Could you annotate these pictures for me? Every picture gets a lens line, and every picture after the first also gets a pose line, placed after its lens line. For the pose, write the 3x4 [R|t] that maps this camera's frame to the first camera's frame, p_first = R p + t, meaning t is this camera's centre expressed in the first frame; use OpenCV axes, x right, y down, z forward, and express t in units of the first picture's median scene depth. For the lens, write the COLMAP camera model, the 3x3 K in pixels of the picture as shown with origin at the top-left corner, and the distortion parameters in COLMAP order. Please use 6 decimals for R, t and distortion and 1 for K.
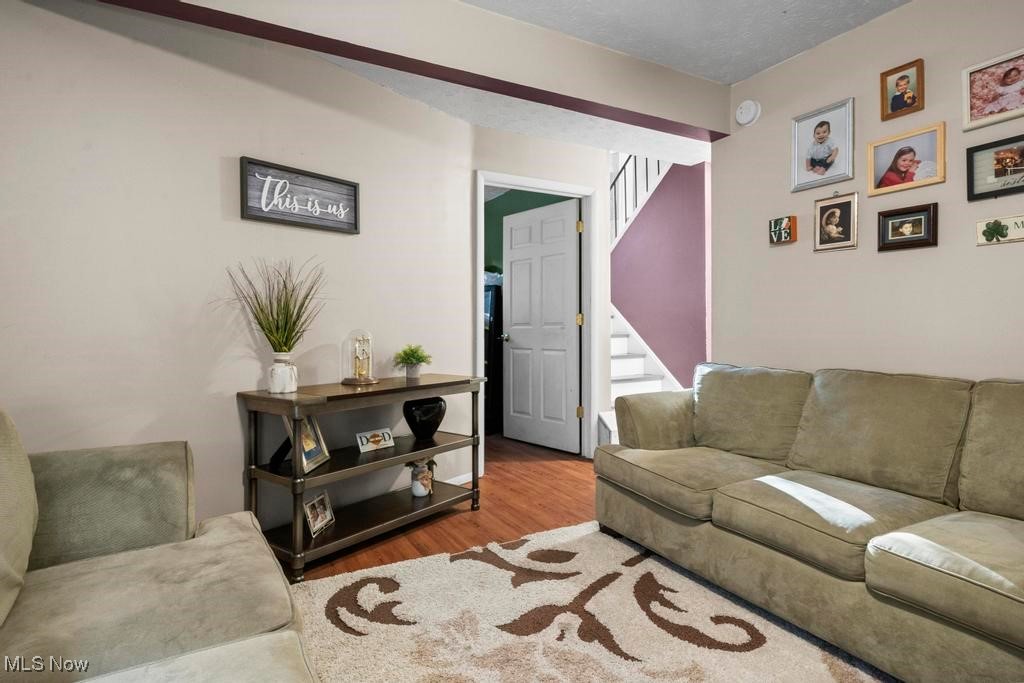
lens RADIAL K [[525.0, 0, 537.3], [0, 525.0, 323.8], [0, 0, 1]] dist [-0.010230, 0.003162]
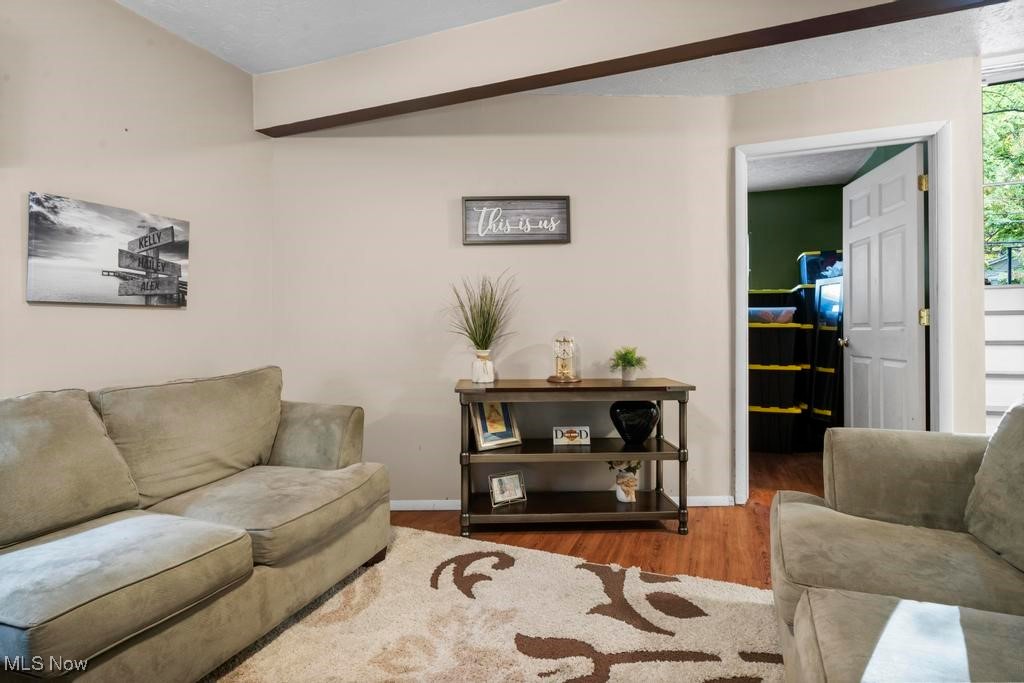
lens RADIAL K [[525.0, 0, 517.0], [0, 525.0, 323.0], [0, 0, 1]] dist [-0.010230, 0.003162]
pose [[0.629130, -0.010199, -0.777233, 0.461282], [0.006376, 0.999948, -0.007961, 0.001996], [0.777274, 0.000052, 0.629162, 0.254952]]
